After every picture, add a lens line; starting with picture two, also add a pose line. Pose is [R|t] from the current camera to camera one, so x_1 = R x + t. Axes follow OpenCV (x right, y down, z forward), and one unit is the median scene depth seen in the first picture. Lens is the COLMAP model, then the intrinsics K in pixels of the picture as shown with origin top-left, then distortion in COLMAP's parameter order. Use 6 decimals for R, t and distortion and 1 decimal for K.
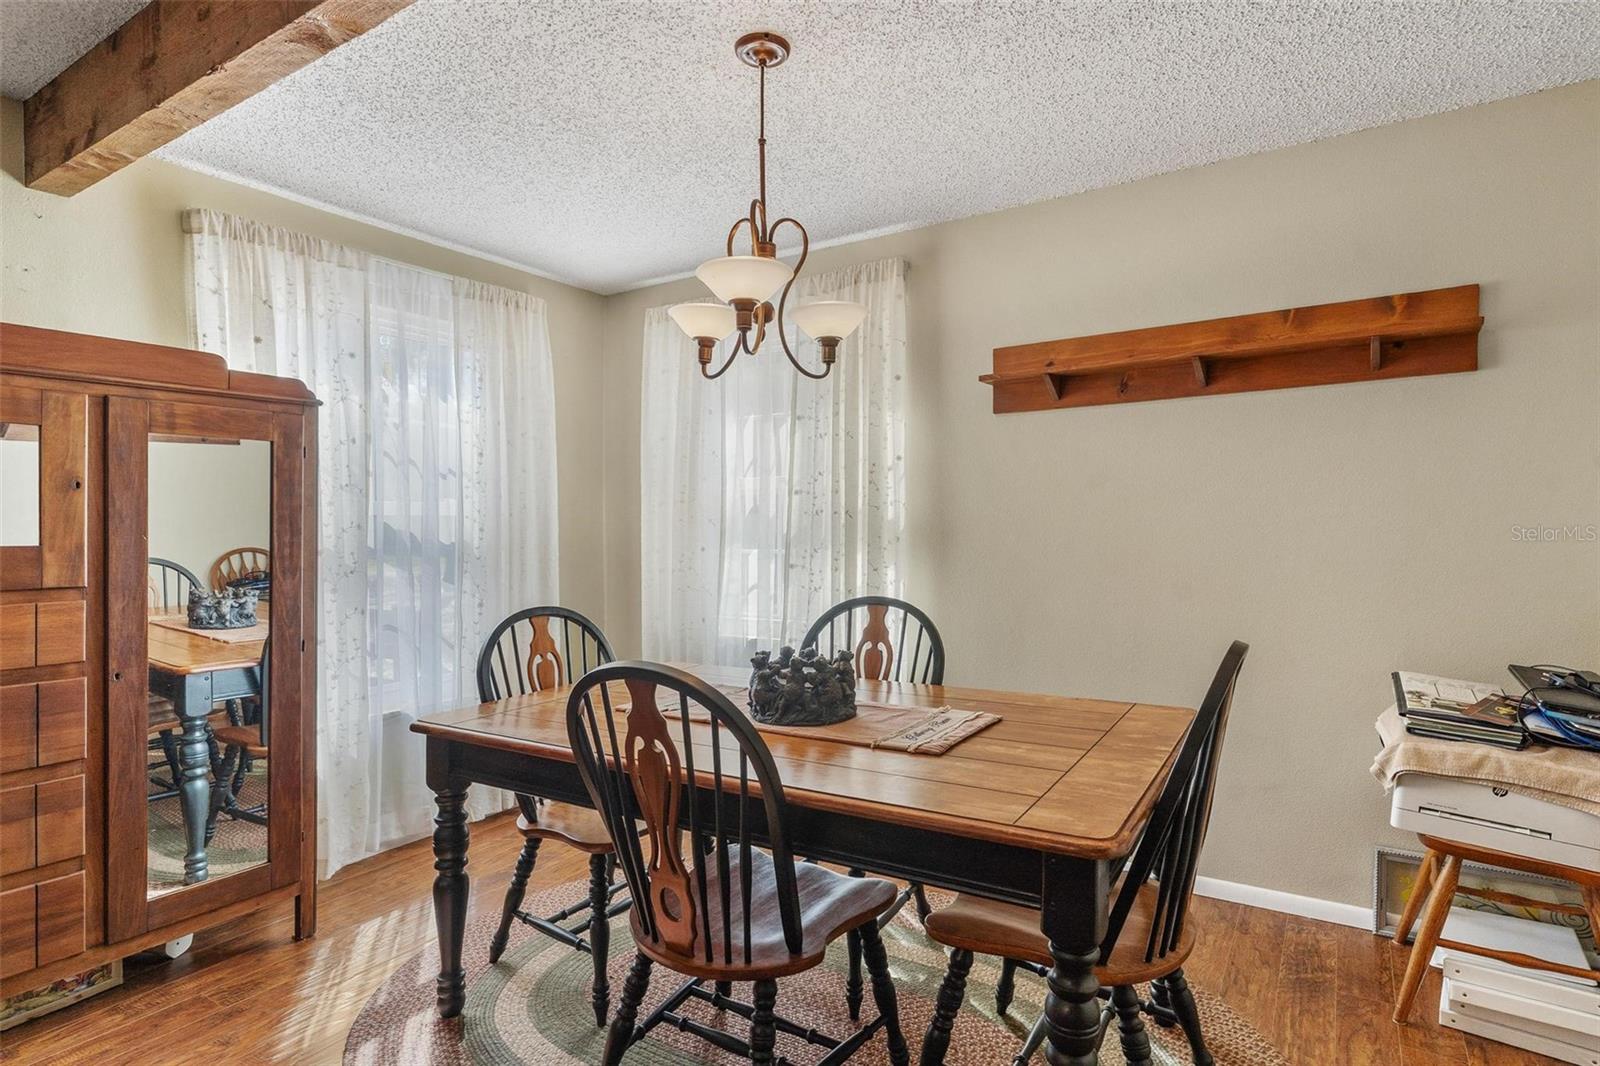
lens RADIAL K [[810.9, 0, 800.0], [0, 810.9, 533.0], [0, 0, 1]] dist [-0.003097, -0.000414]
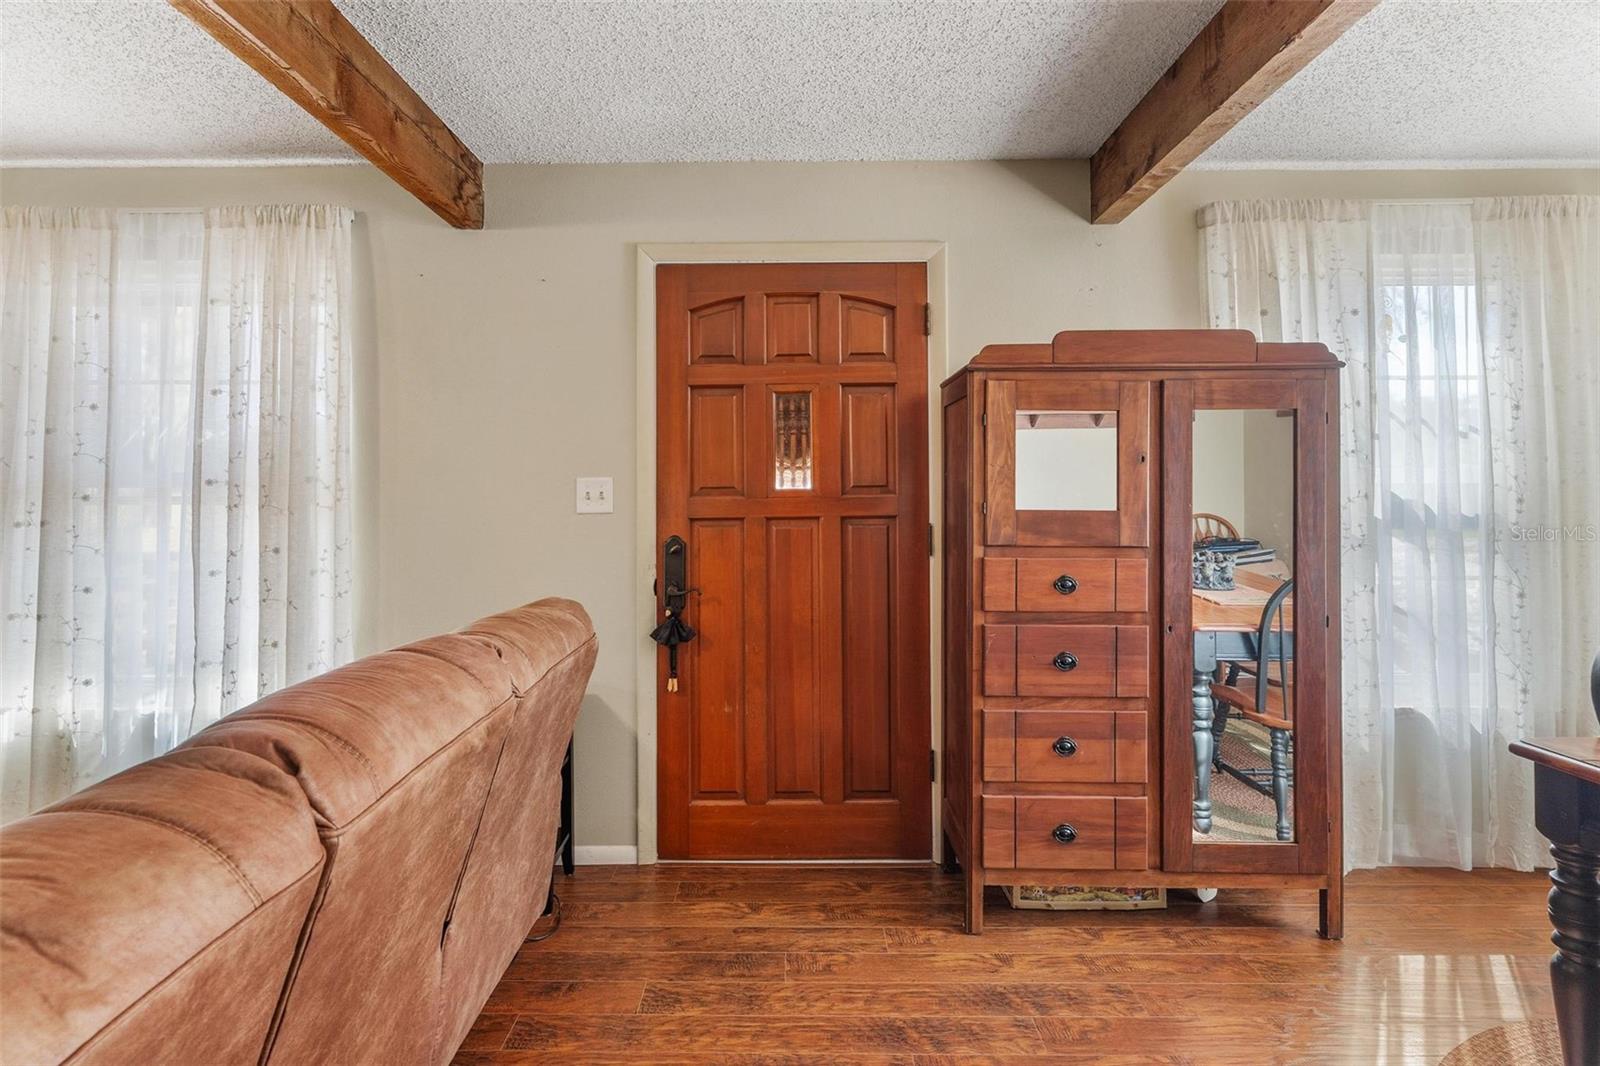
lens RADIAL K [[749.5, 0, 792.1], [0, 749.5, 458.1], [0, 0, 1]] dist [-0.000706, -0.000300]
pose [[0.536705, -0.036834, -0.842966, -0.209585], [-0.011829, 0.998620, -0.051167, 0.000508], [0.843687, 0.037434, 0.535528, -0.004141]]
